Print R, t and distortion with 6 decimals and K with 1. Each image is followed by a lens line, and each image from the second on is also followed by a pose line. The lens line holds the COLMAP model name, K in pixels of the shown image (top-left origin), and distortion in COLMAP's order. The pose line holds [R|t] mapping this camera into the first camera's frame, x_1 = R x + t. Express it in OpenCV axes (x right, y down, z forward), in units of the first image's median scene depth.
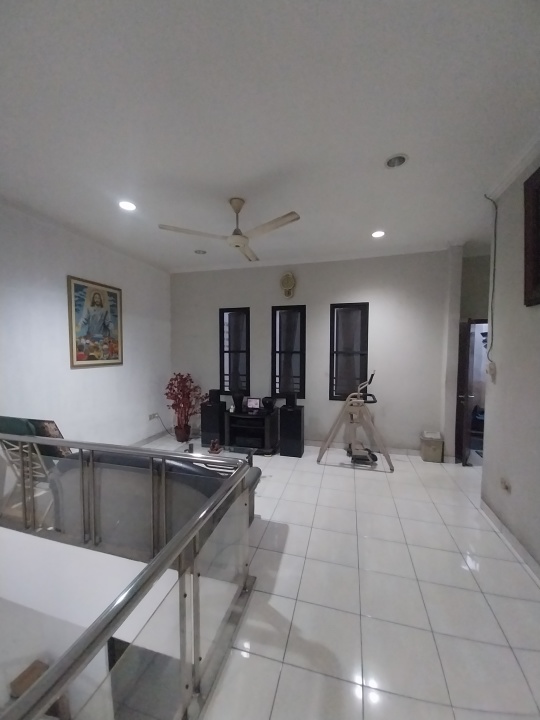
lens RADIAL K [[285.4, 0, 270.7], [0, 285.4, 365.0], [0, 0, 1]] dist [0.029406, -0.019065]
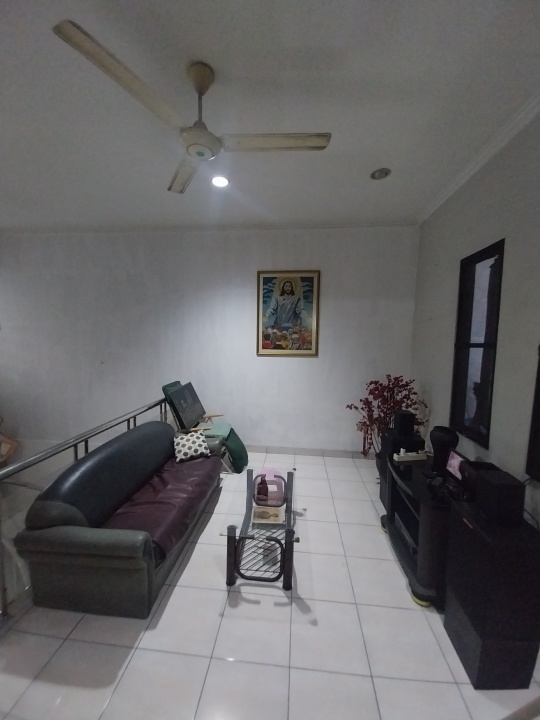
lens RADIAL K [[285.4, 0, 270.7], [0, 285.4, 365.0], [0, 0, 1]] dist [0.029406, -0.019065]
pose [[0.180589, 0.087915, -0.979622, 0.369105], [-0.068584, 0.994698, 0.076625, -0.036319], [0.981164, 0.053349, 0.185662, 0.777585]]
